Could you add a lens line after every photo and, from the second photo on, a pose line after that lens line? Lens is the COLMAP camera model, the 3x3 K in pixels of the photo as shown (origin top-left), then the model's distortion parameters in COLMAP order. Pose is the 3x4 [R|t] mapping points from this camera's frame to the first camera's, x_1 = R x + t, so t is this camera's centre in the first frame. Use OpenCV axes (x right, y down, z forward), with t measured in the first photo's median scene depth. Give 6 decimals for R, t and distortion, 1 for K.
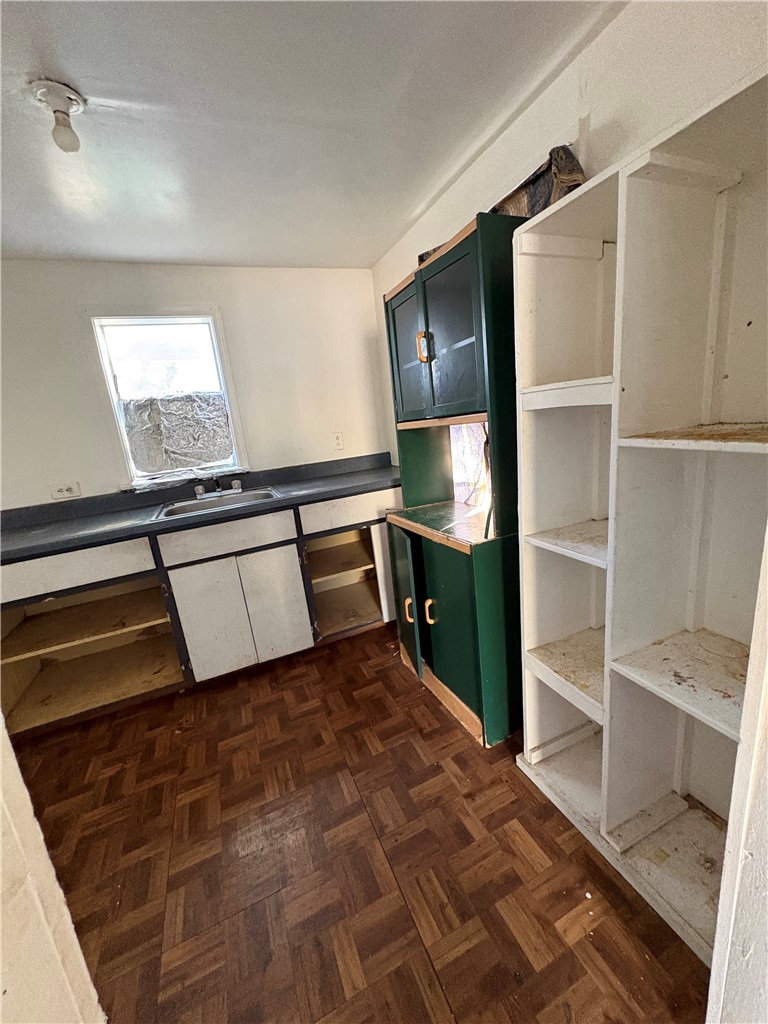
lens RADIAL K [[407.8, 0, 385.7], [0, 407.8, 510.1], [0, 0, 1]] dist [0.000550, 0.000404]
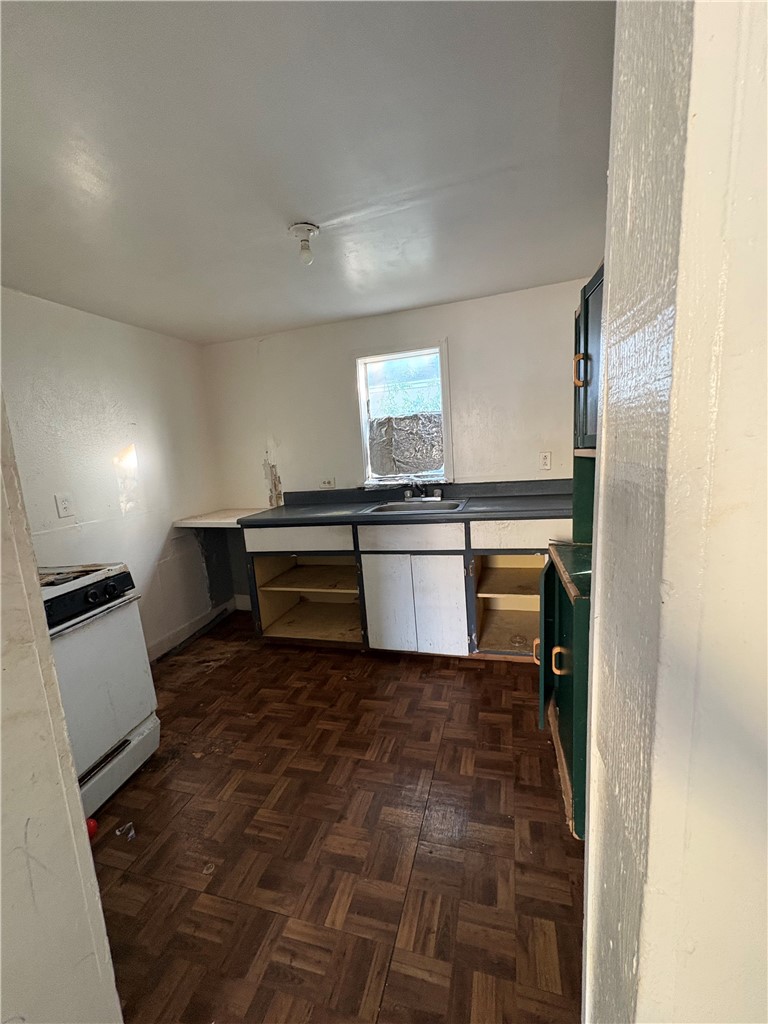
lens RADIAL K [[407.8, 0, 385.6], [0, 407.8, 510.3], [0, 0, 1]] dist [0.000550, 0.000404]
pose [[0.769327, 0.146681, -0.621788, 0.308697], [-0.155099, 0.987050, 0.040945, -0.052656], [0.619742, 0.064939, 0.782114, 0.037801]]
